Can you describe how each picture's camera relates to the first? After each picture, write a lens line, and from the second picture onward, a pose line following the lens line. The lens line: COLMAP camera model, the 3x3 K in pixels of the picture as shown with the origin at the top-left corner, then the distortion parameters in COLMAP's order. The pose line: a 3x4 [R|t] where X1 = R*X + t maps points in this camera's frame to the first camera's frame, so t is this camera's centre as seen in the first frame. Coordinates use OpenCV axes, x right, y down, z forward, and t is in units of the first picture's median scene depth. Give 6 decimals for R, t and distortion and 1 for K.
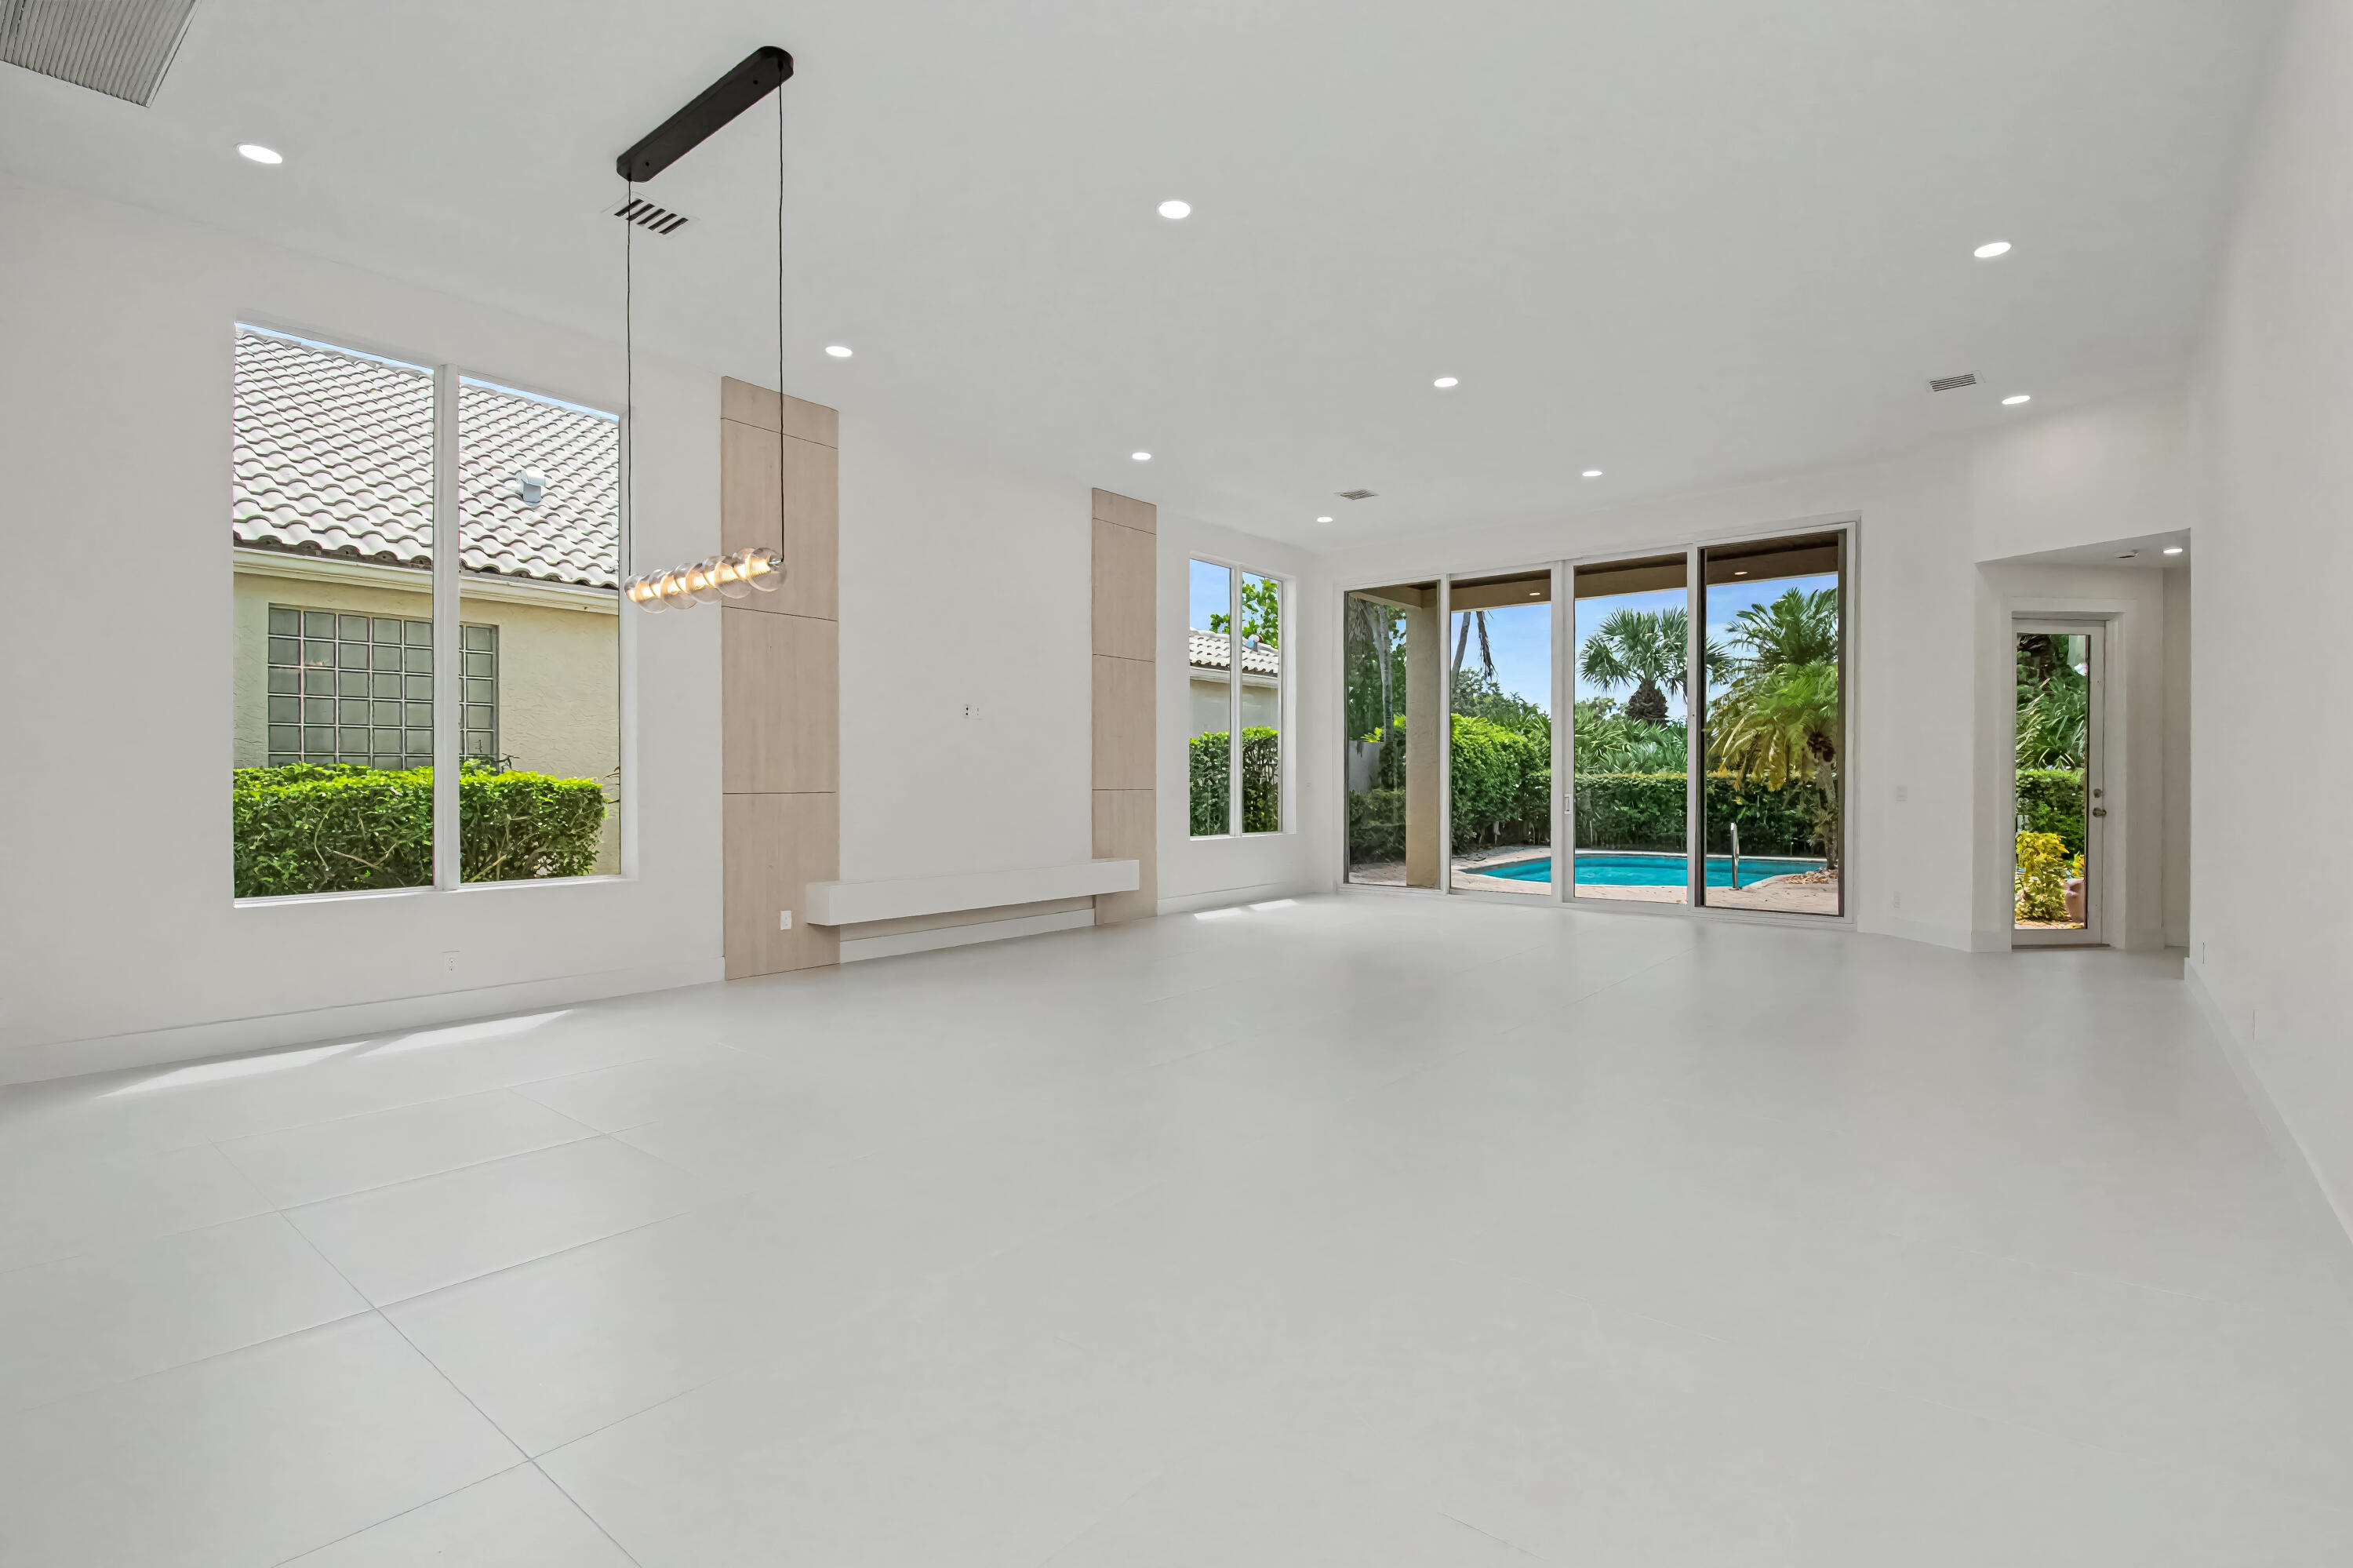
lens RADIAL K [[1092.9, 0, 1177.8], [0, 1092.9, 794.3], [0, 0, 1]] dist [0.011784, -0.022533]
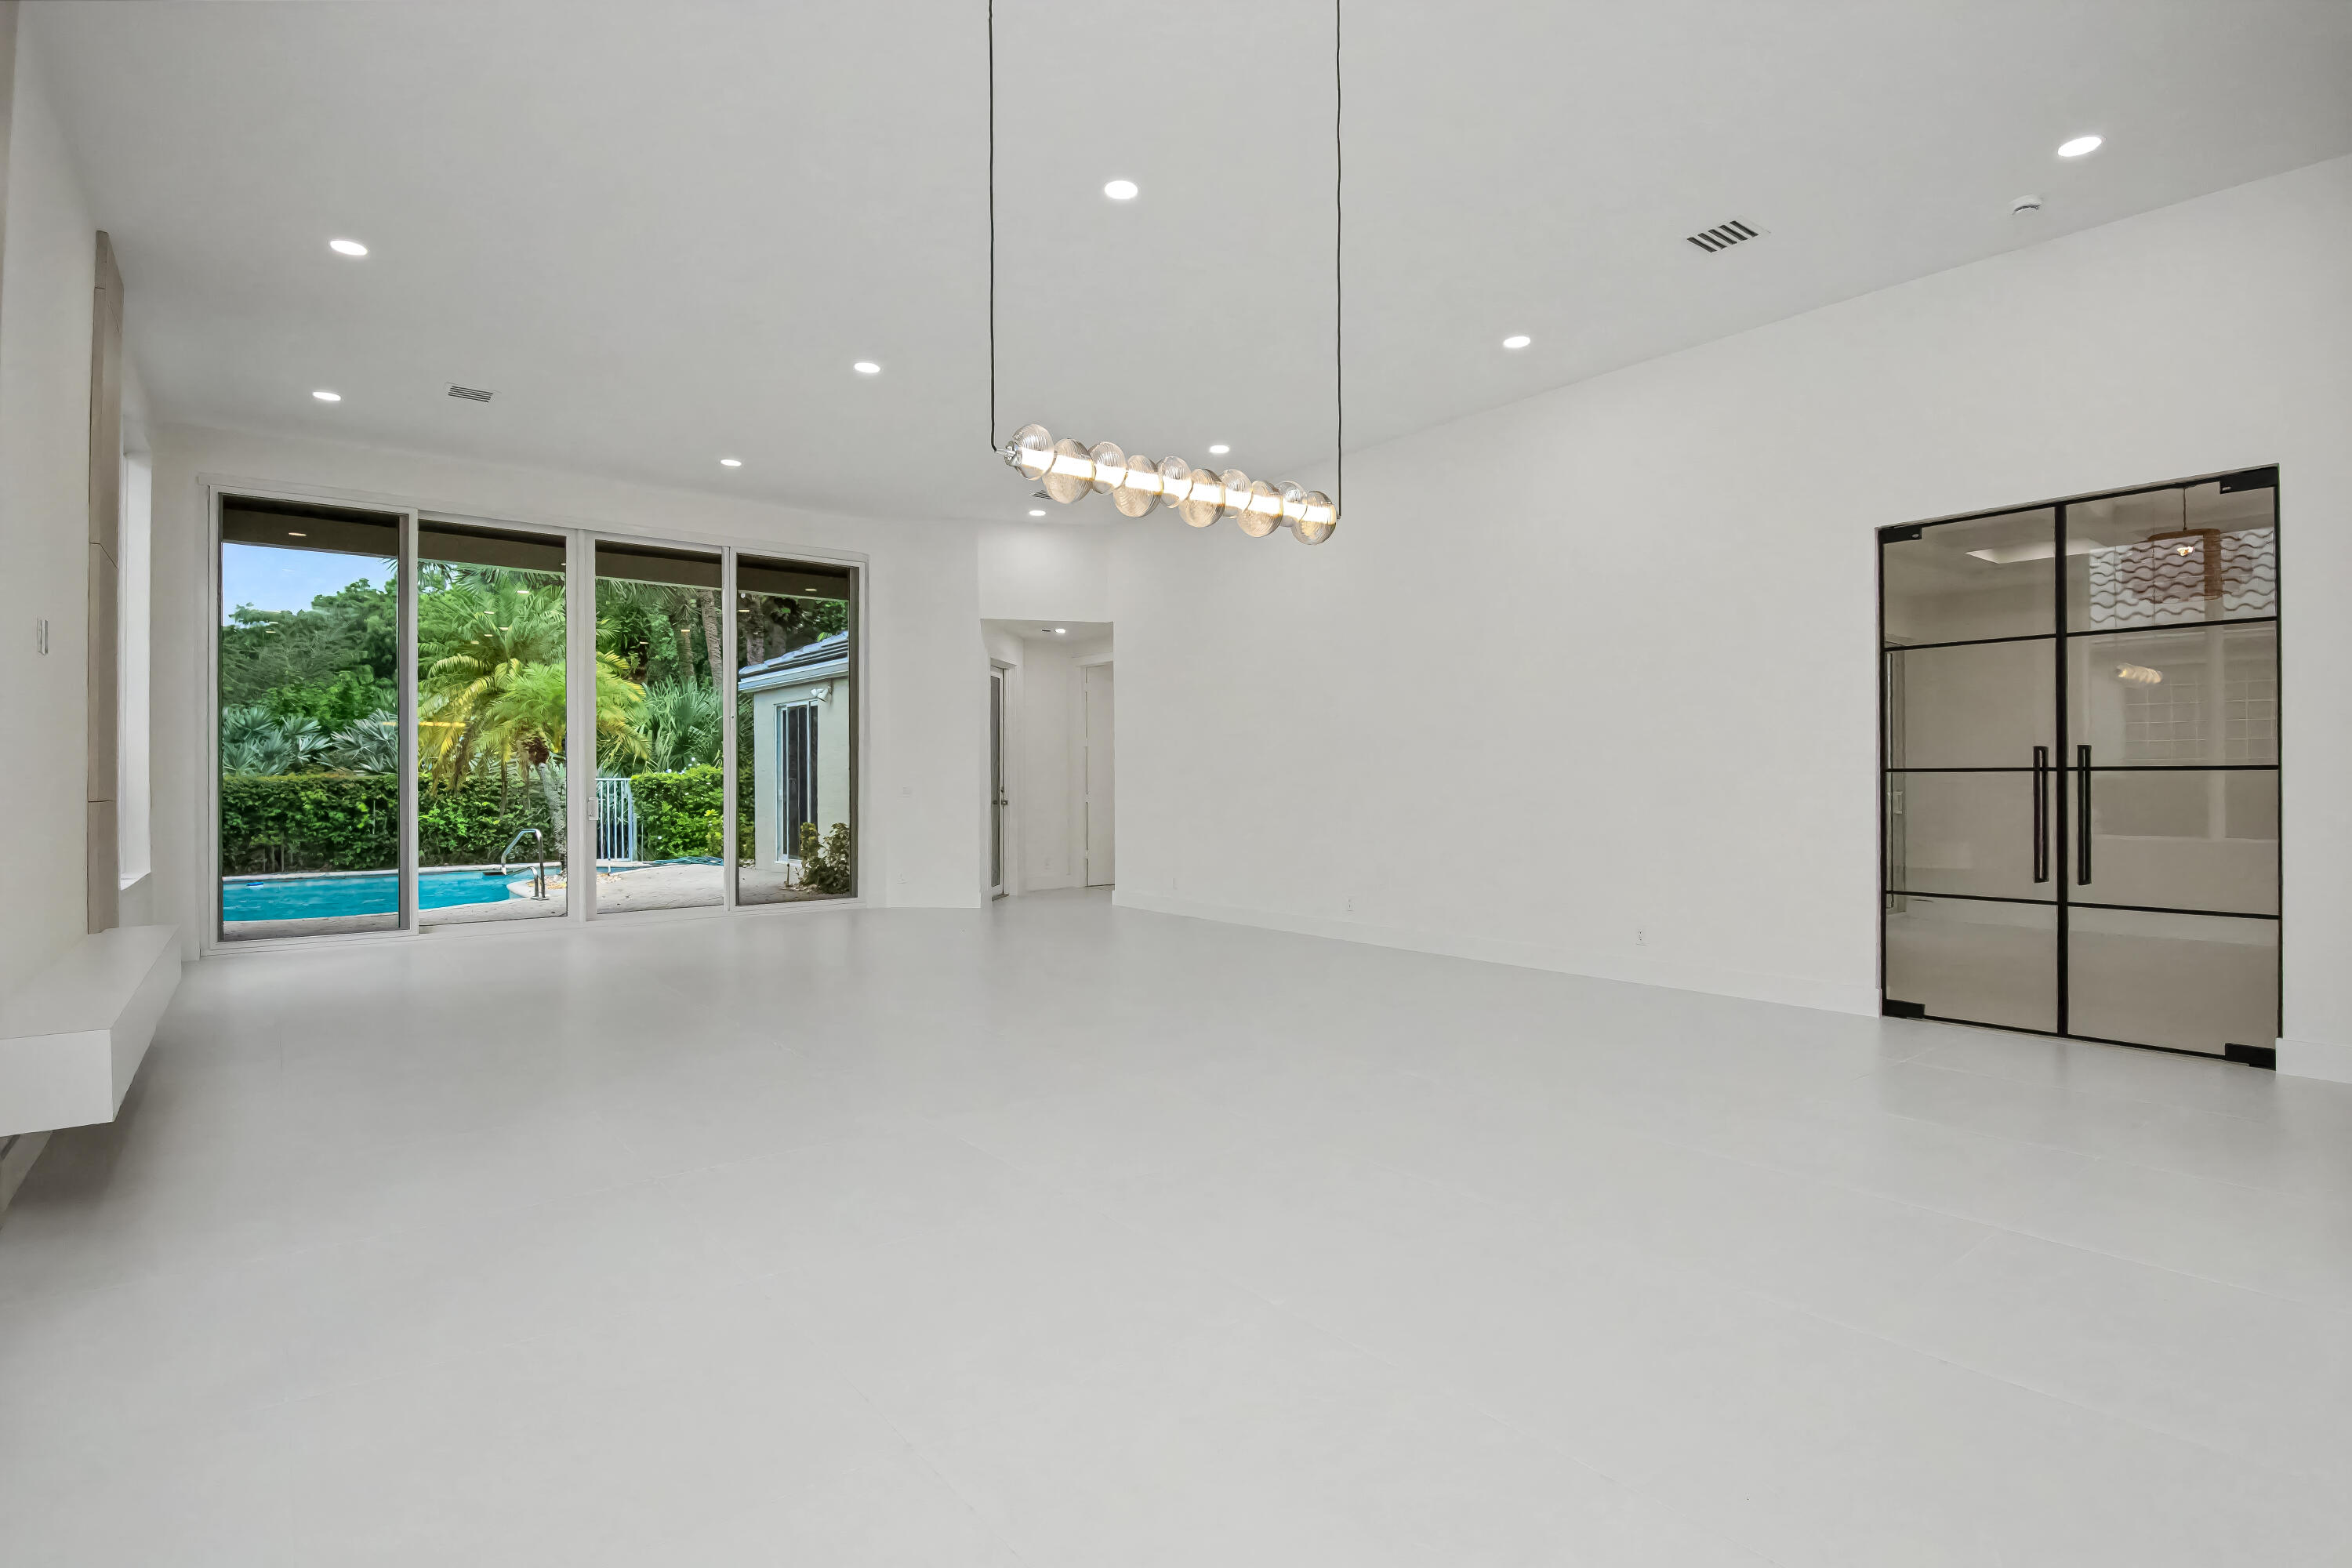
lens RADIAL K [[1155.0, 0, 1180.6], [0, 1155.0, 780.5], [0, 0, 1]] dist [0.001302, 0.000148]
pose [[0.221323, 0.000507, 0.975200, -0.420464], [0.015830, 0.999866, -0.004112, -0.001719], [-0.975072, 0.016347, 0.221286, 0.310786]]
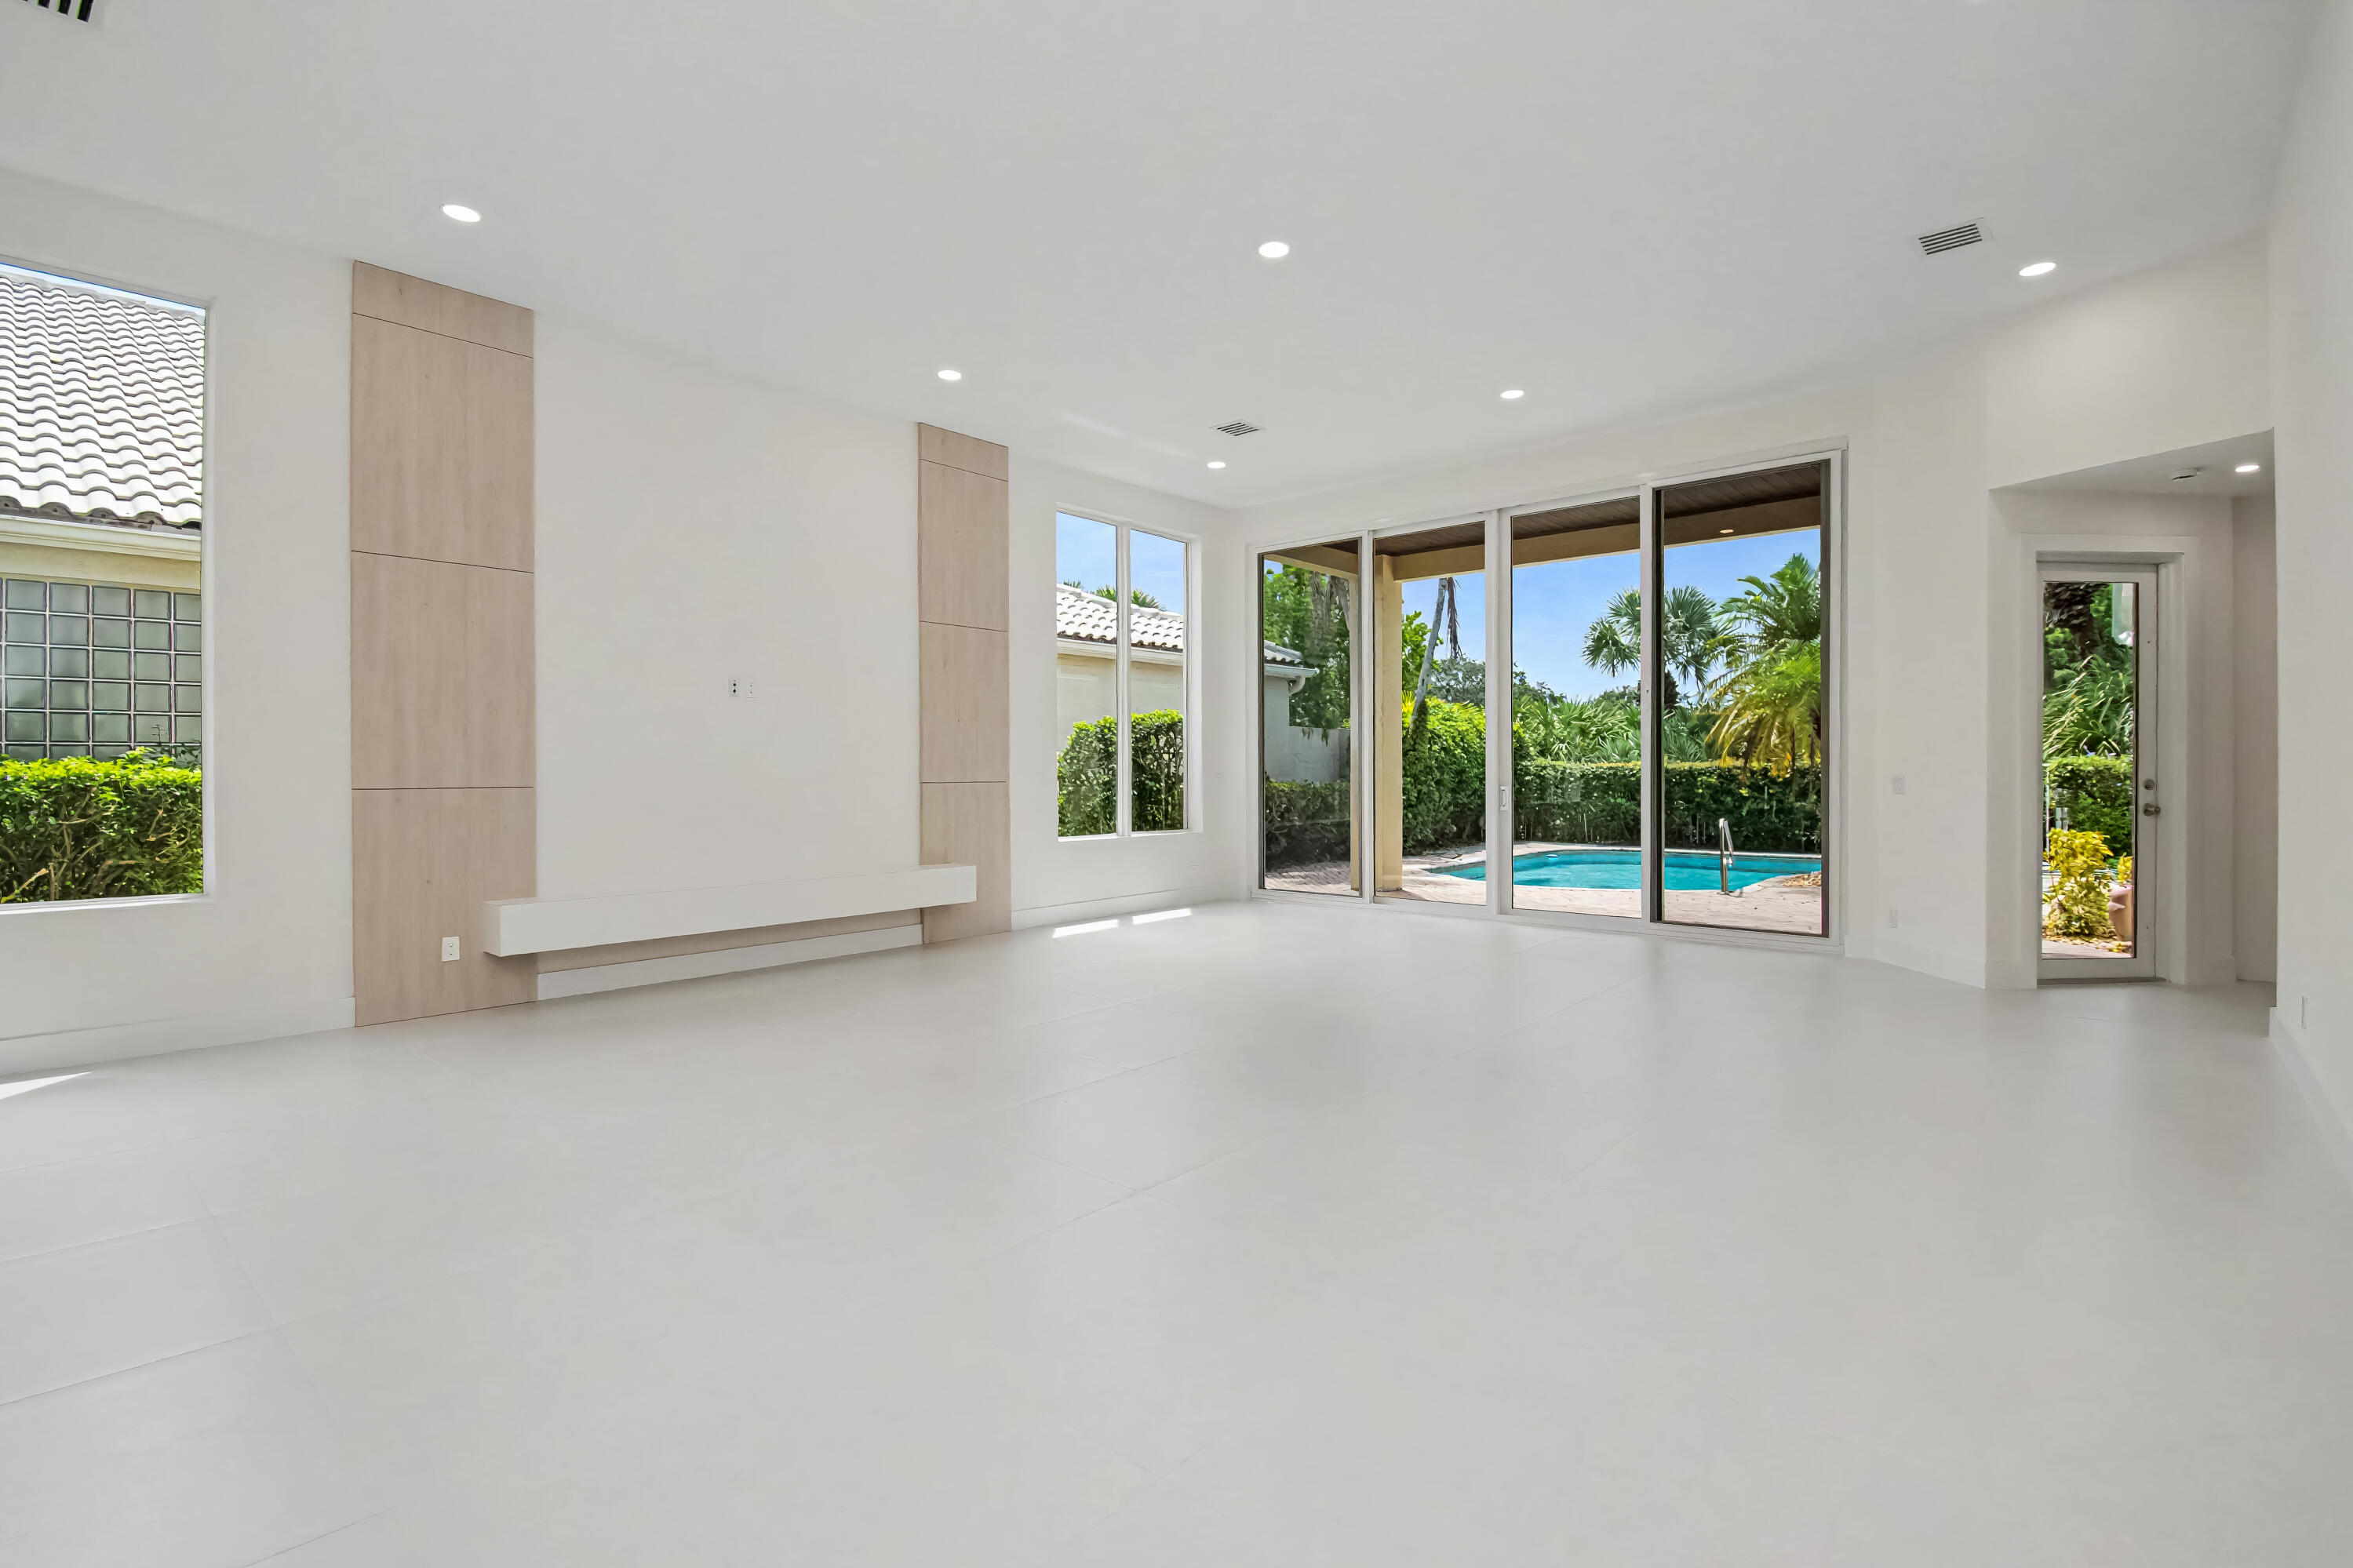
lens RADIAL K [[1079.4, 0, 1176.5], [0, 1079.4, 784.0], [0, 0, 1]] dist [0.010910, -0.020974]
pose [[0.999480, -0.002043, -0.032181, 0.121719], [0.002010, 0.999997, -0.001050, -0.001615], [0.032183, 0.000985, 0.999482, 0.147317]]
